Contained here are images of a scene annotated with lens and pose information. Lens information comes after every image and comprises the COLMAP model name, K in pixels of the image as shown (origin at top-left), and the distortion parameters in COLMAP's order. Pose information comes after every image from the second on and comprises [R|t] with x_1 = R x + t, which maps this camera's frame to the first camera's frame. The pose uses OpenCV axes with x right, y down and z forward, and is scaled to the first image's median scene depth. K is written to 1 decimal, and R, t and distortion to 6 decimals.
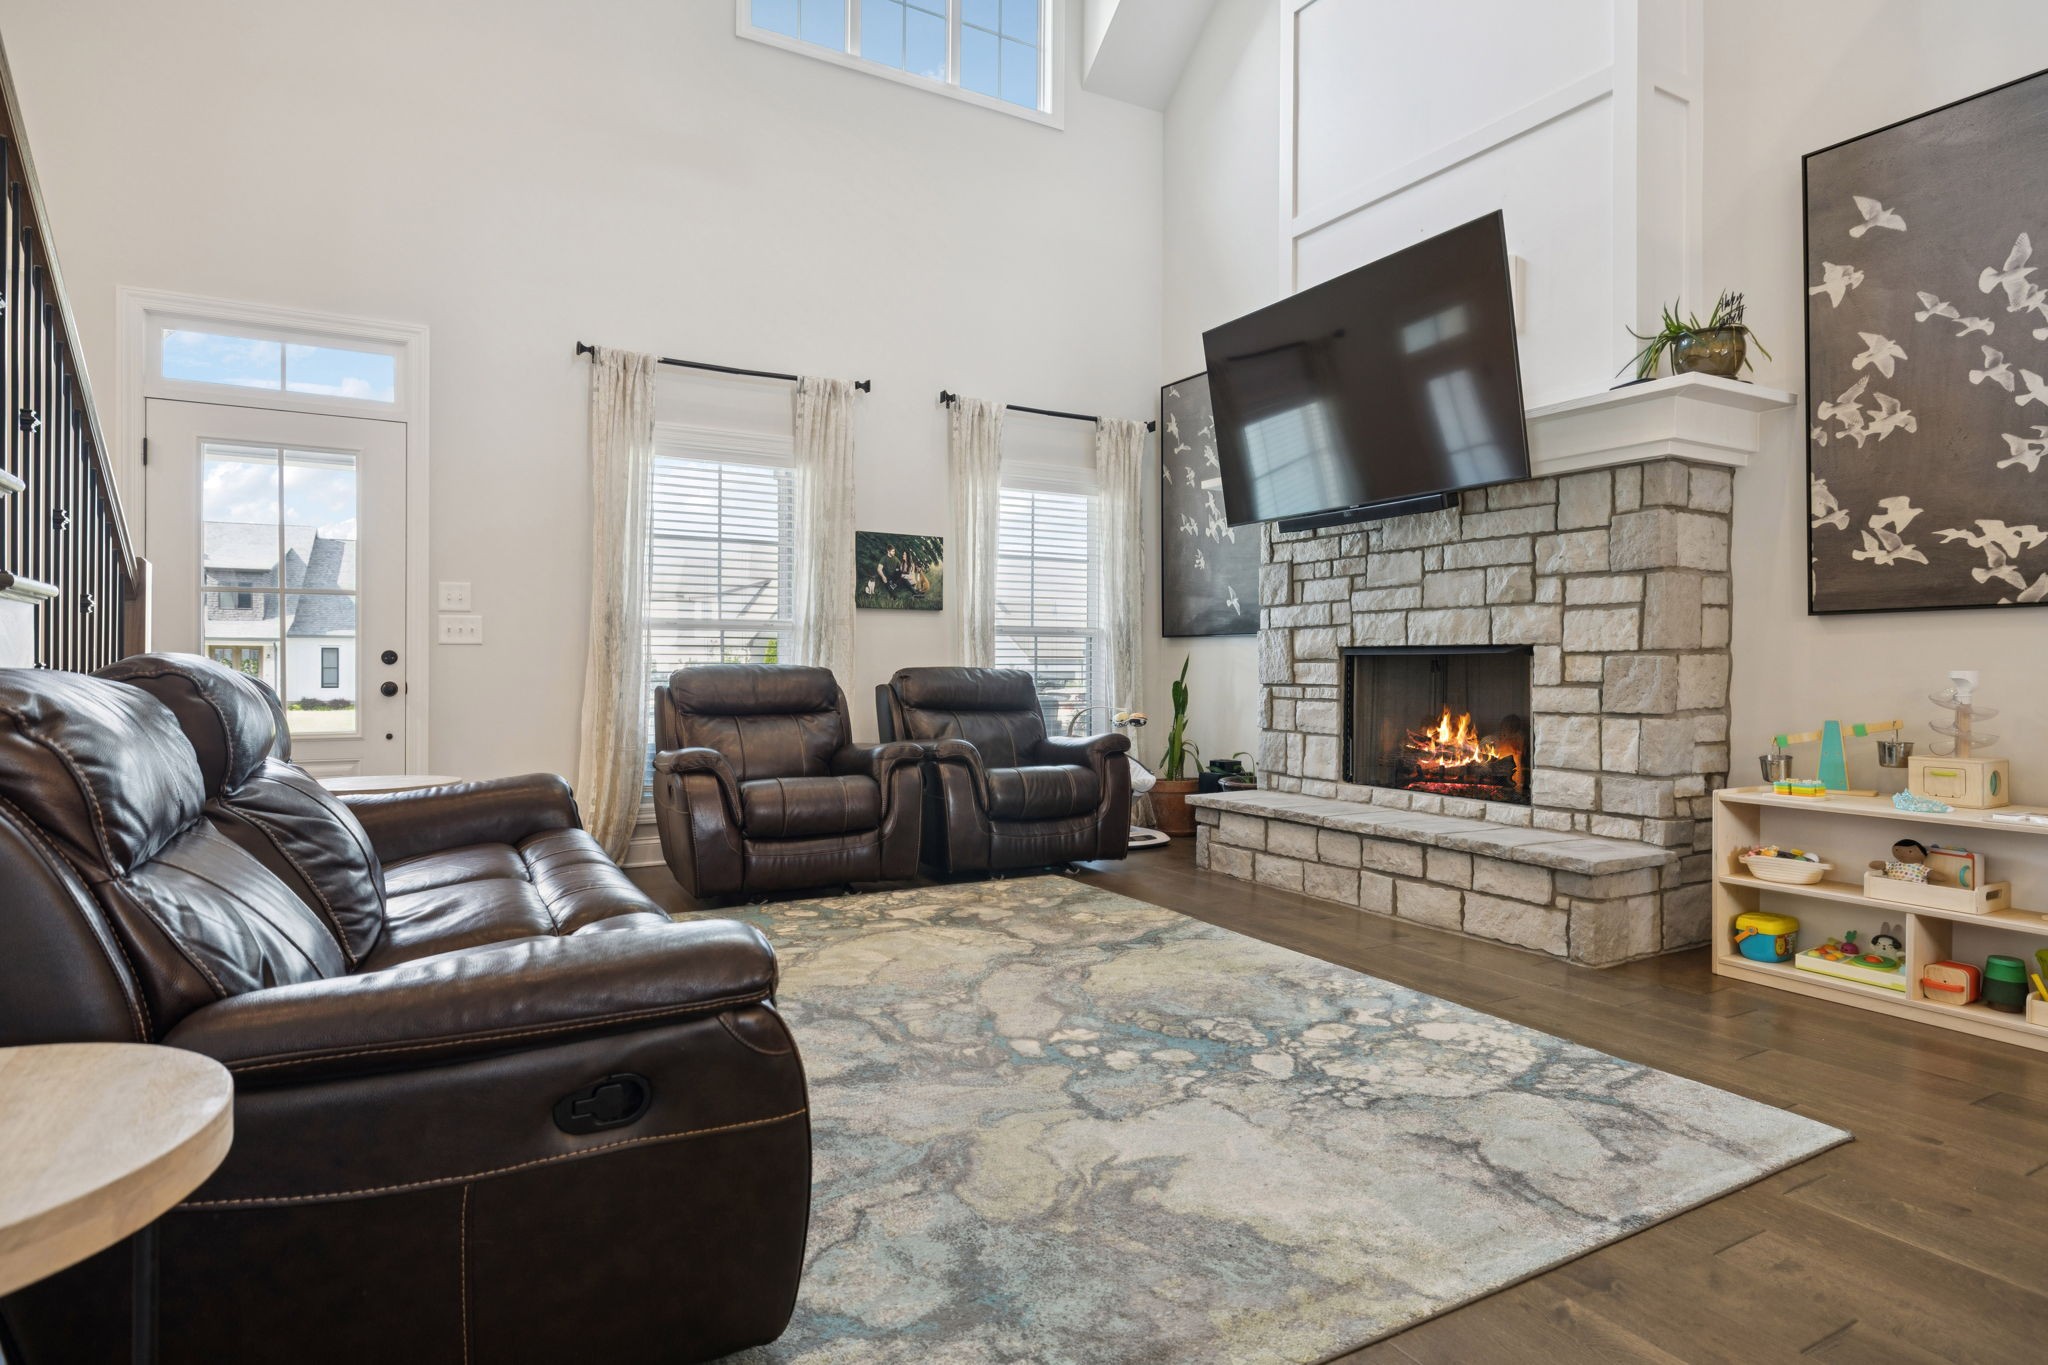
lens RADIAL K [[1119.1, 0, 1023.5], [0, 1119.1, 664.3], [0, 0, 1]] dist [-0.006174, 0.000798]
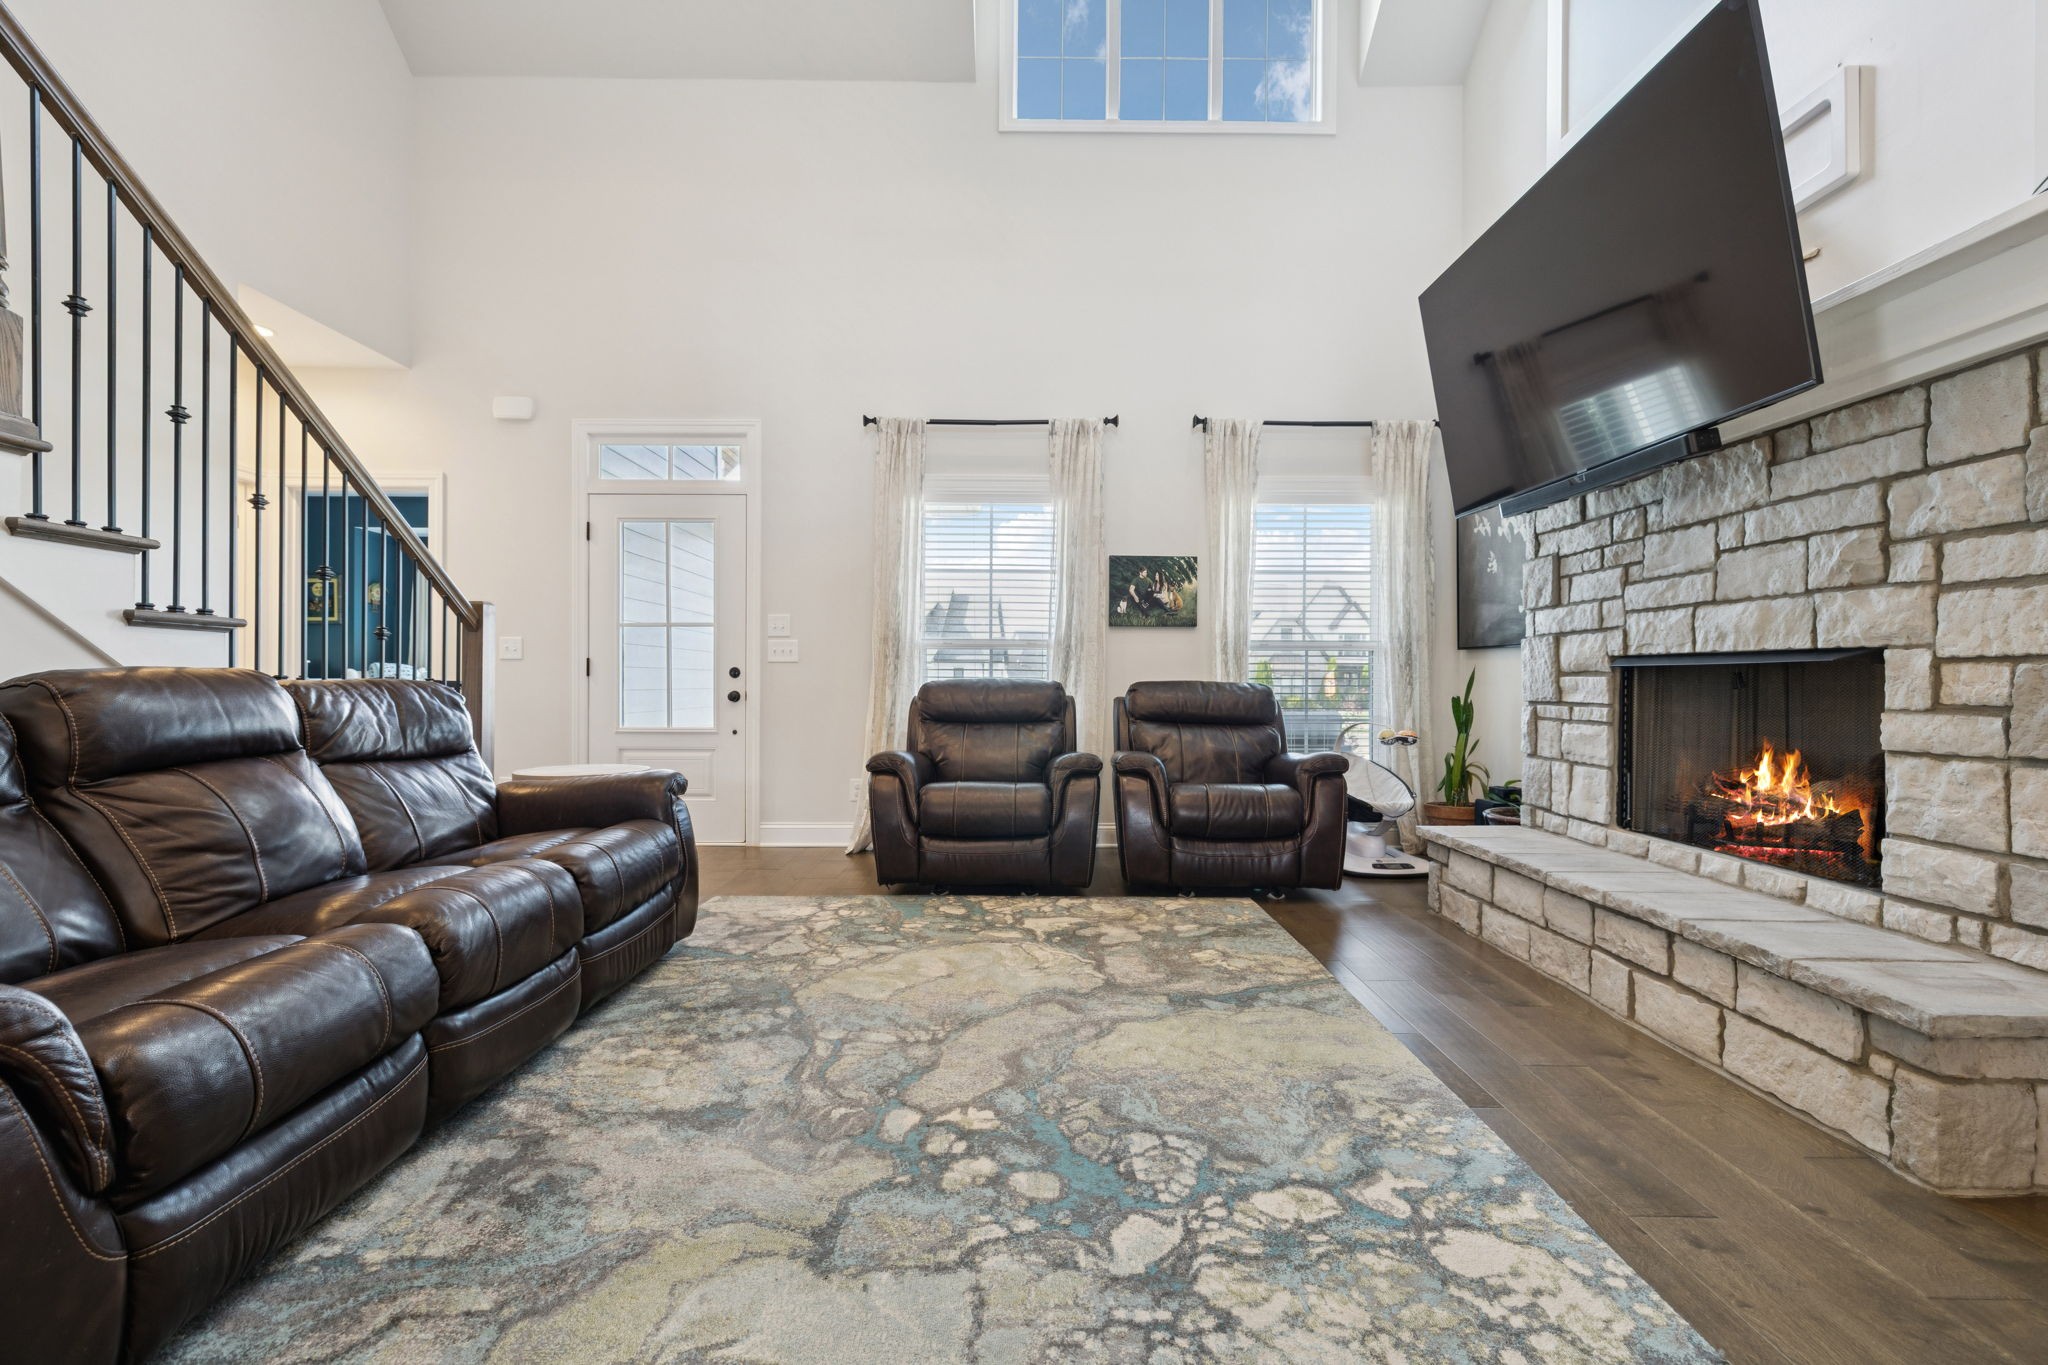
lens RADIAL K [[873.4, 0, 1018.1], [0, 873.4, 678.4], [0, 0, 1]] dist [0.002646, -0.000822]
pose [[0.866124, 0.000134, -0.499830, 0.268378], [-0.000780, 0.999999, -0.001082, 0.001441], [0.499829, 0.001327, 0.866123, 0.298776]]
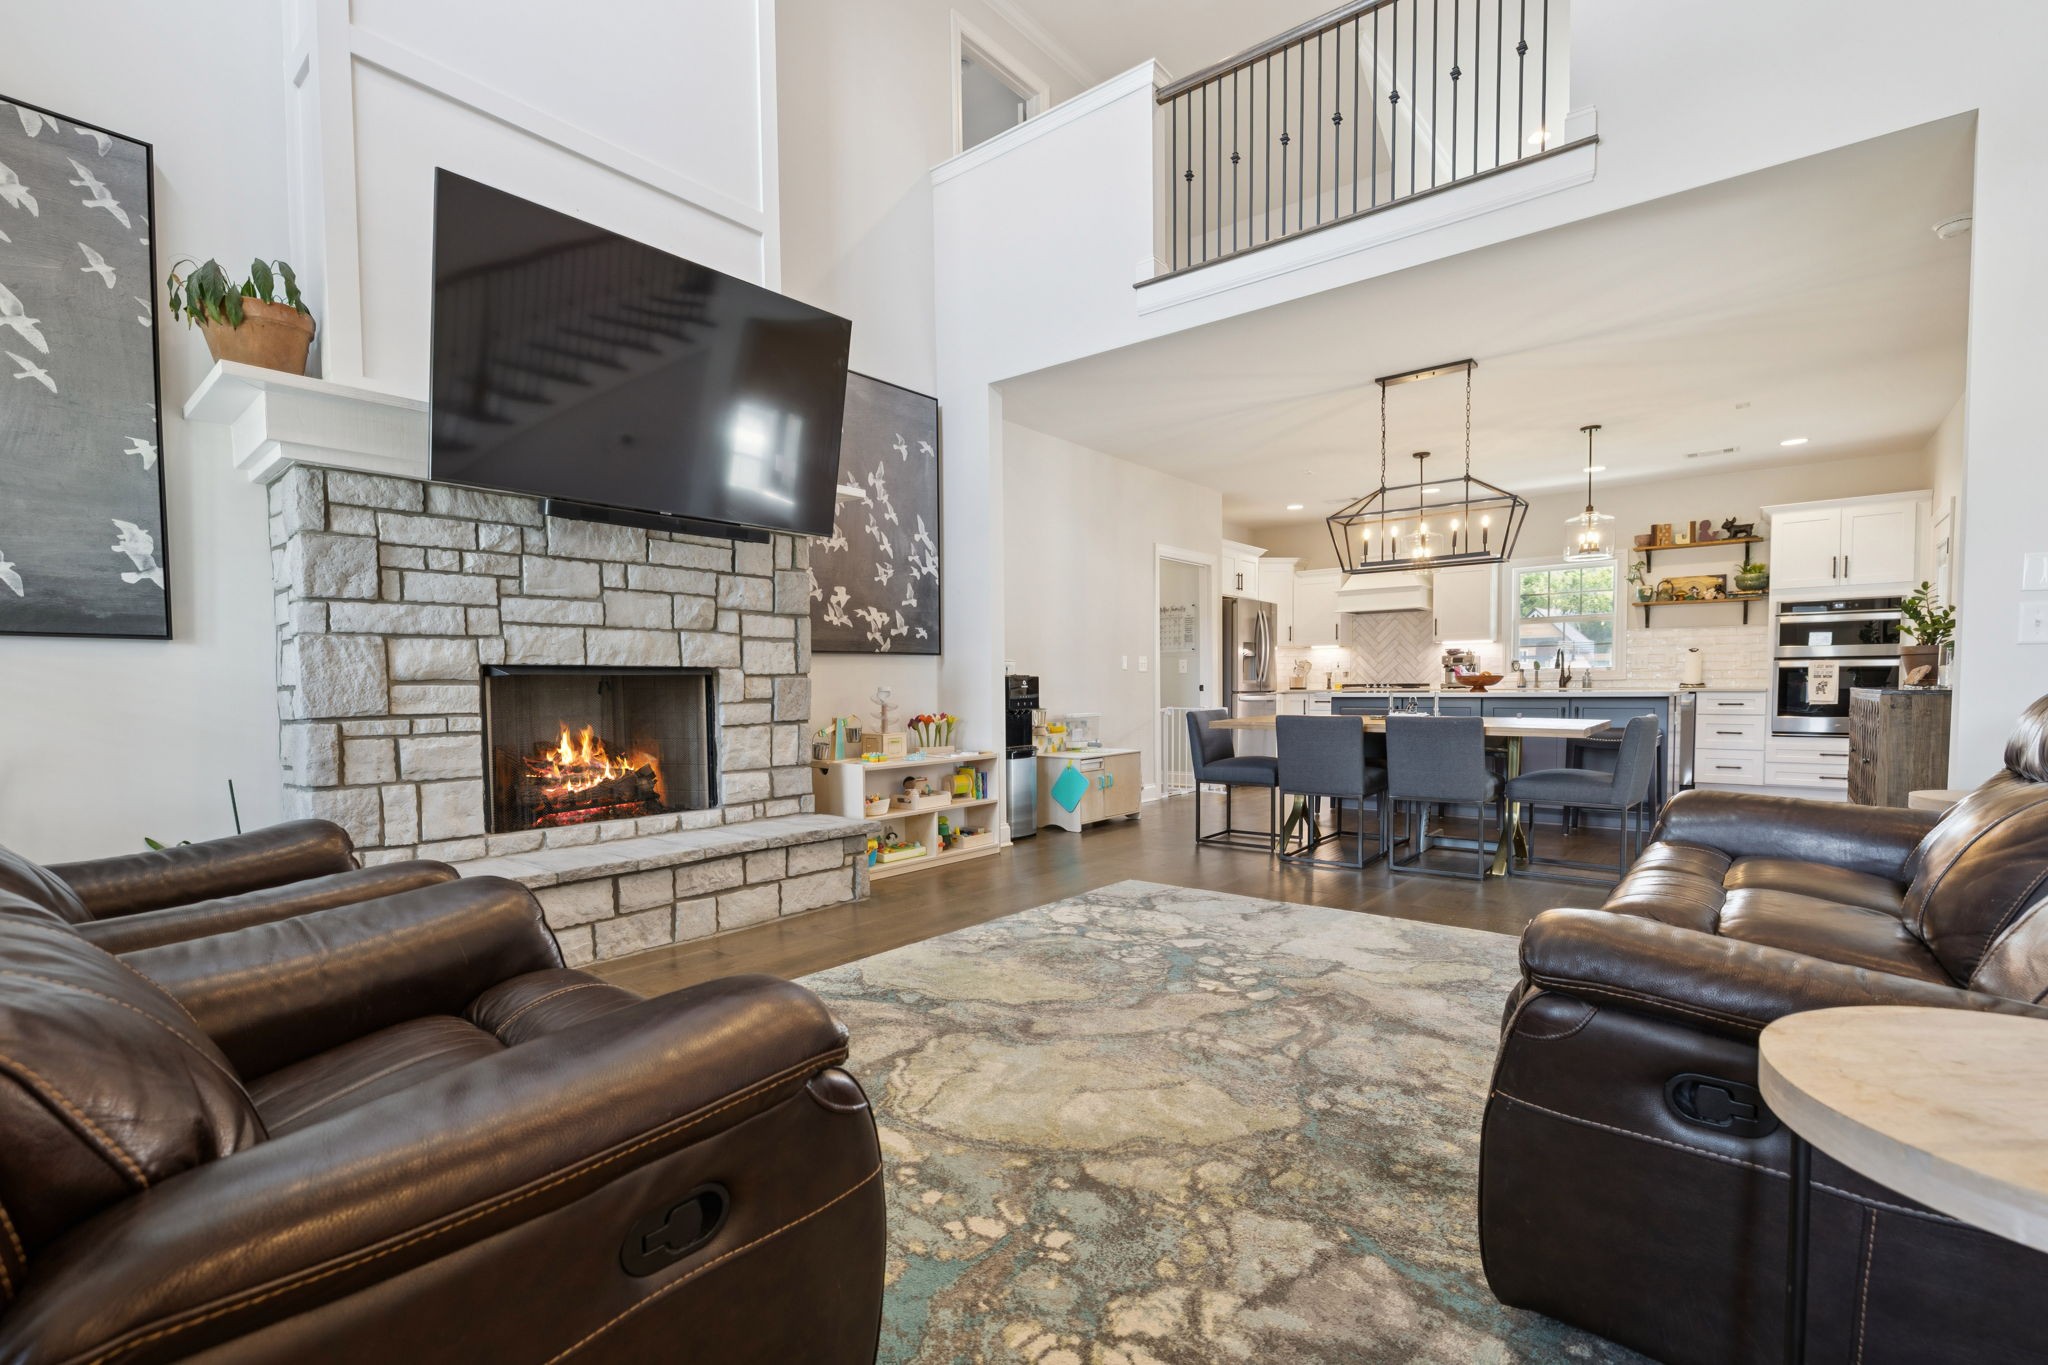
lens RADIAL K [[922.2, 0, 1014.2], [0, 922.2, 722.5], [0, 0, 1]] dist [-0.001185, -0.000058]
pose [[-0.351923, -0.038439, 0.935239, -0.536097], [0.006981, 0.999021, 0.043687, -0.000550], [-0.936003, 0.021904, -0.351310, 1.031782]]
